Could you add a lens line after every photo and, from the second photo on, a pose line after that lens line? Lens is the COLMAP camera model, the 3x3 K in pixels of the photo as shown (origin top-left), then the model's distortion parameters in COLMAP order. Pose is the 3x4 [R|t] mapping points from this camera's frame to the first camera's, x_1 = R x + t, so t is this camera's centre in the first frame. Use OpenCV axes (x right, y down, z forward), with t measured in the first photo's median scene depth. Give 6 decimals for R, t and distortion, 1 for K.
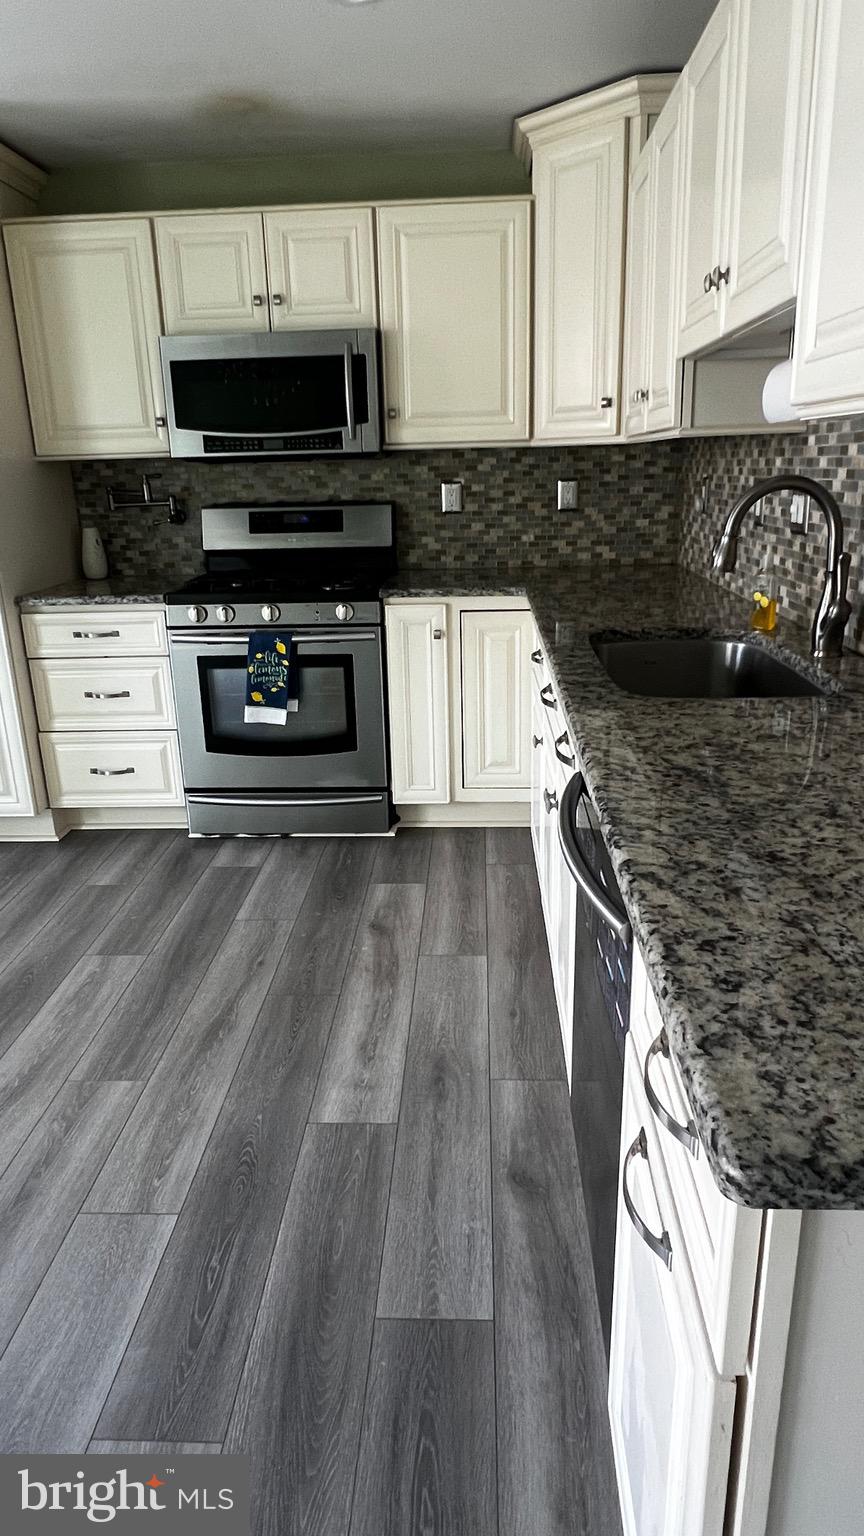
lens RADIAL K [[946.0, 0, 432.0], [0, 946.0, 768.0], [0, 0, 1]] dist [-0.005493, 0.000924]
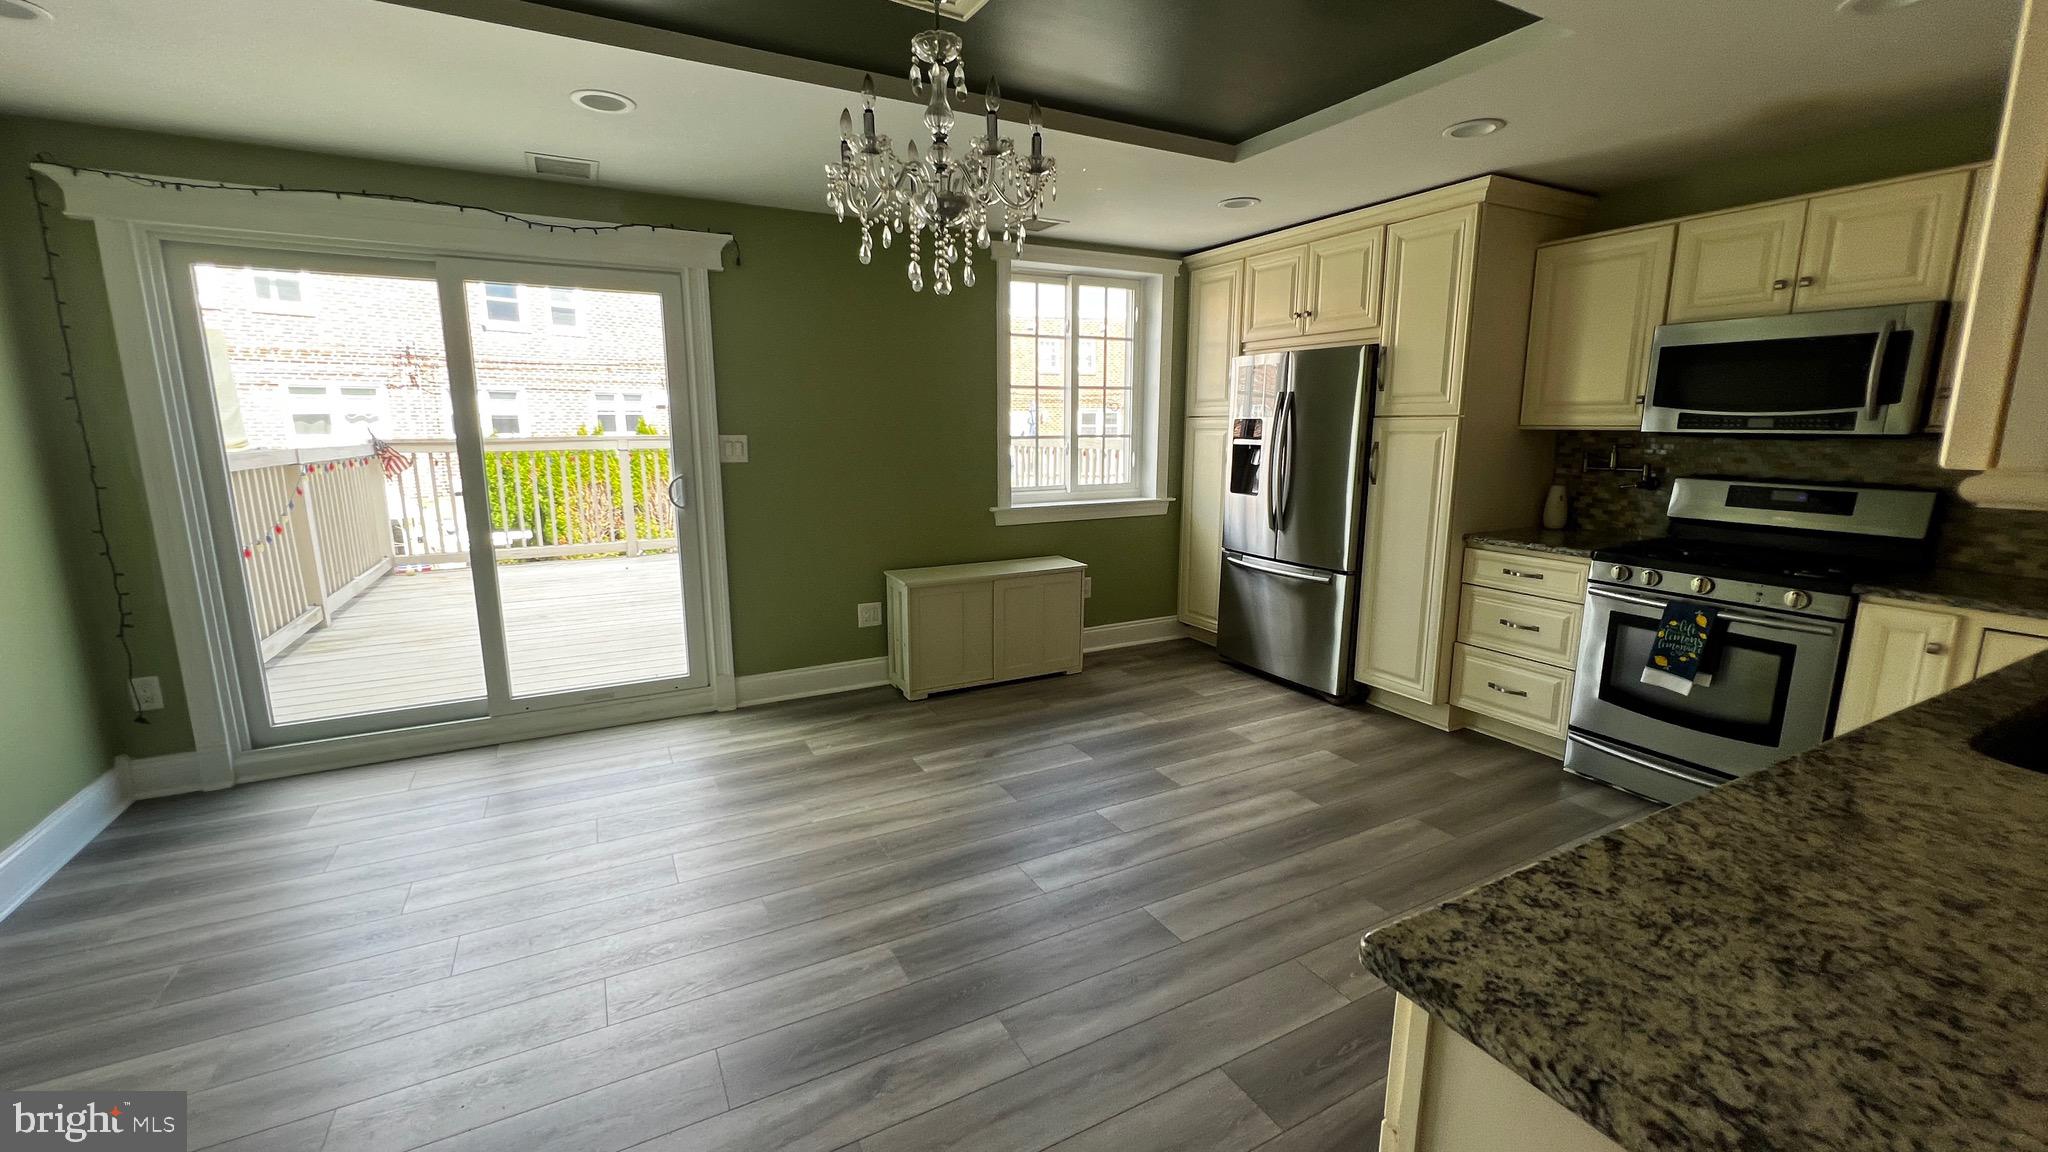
lens RADIAL K [[821.3, 0, 1028.8], [0, 821.3, 572.4], [0, 0, 1]] dist [0.001387, 0.000288]
pose [[0.518520, 0.181473, -0.835587, 0.185661], [-0.273981, 0.960957, 0.038683, -0.014221], [0.809983, 0.208877, 0.547995, -0.065153]]
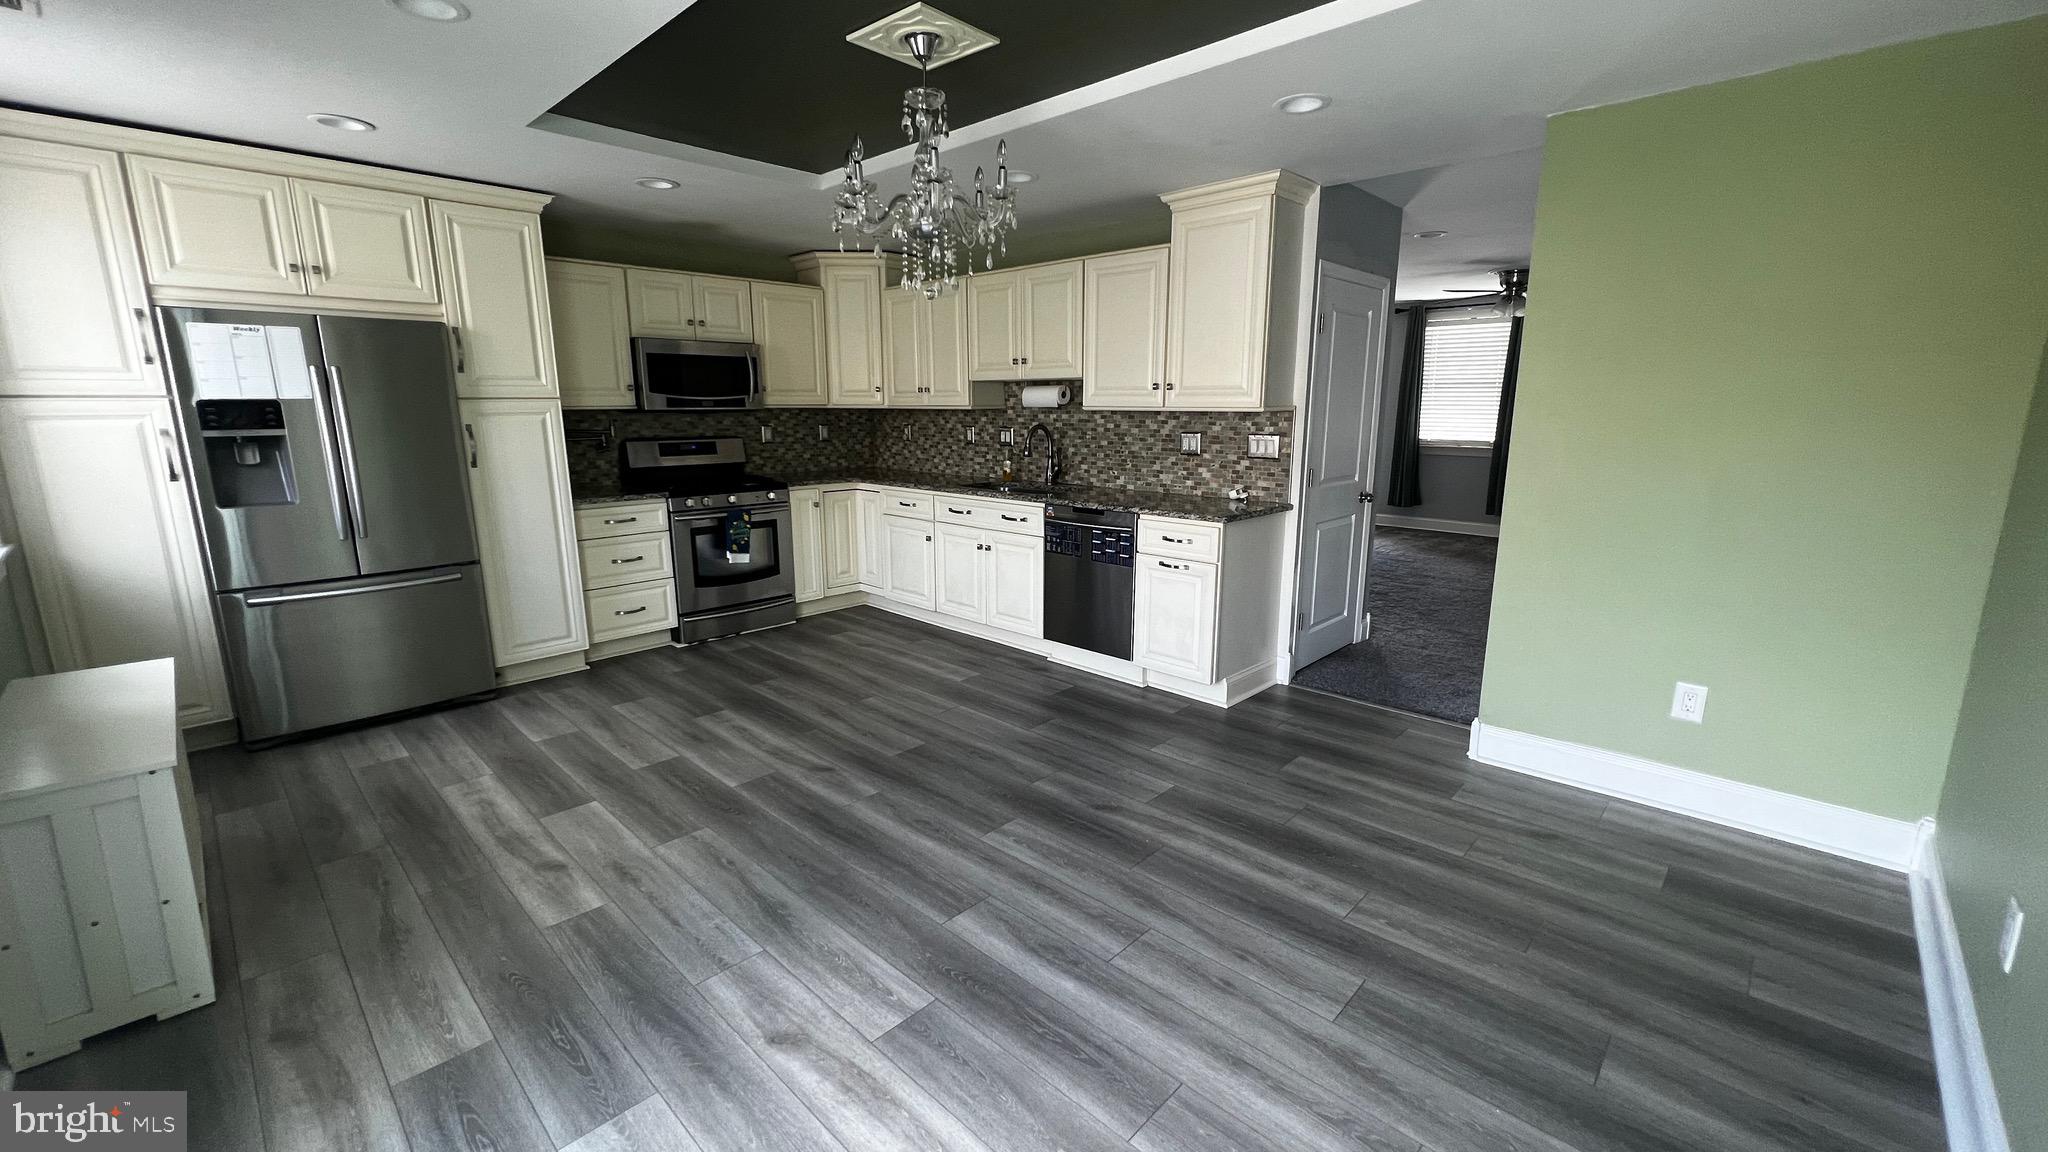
lens RADIAL K [[820.0, 0, 1014.2], [0, 820.0, 570.1], [0, 0, 1]] dist [0.000681, 0.000209]
pose [[0.661720, -0.124992, 0.739259, -0.941172], [0.211784, 0.977012, -0.024380, 0.106161], [-0.719218, 0.172696, 0.672980, -0.349293]]
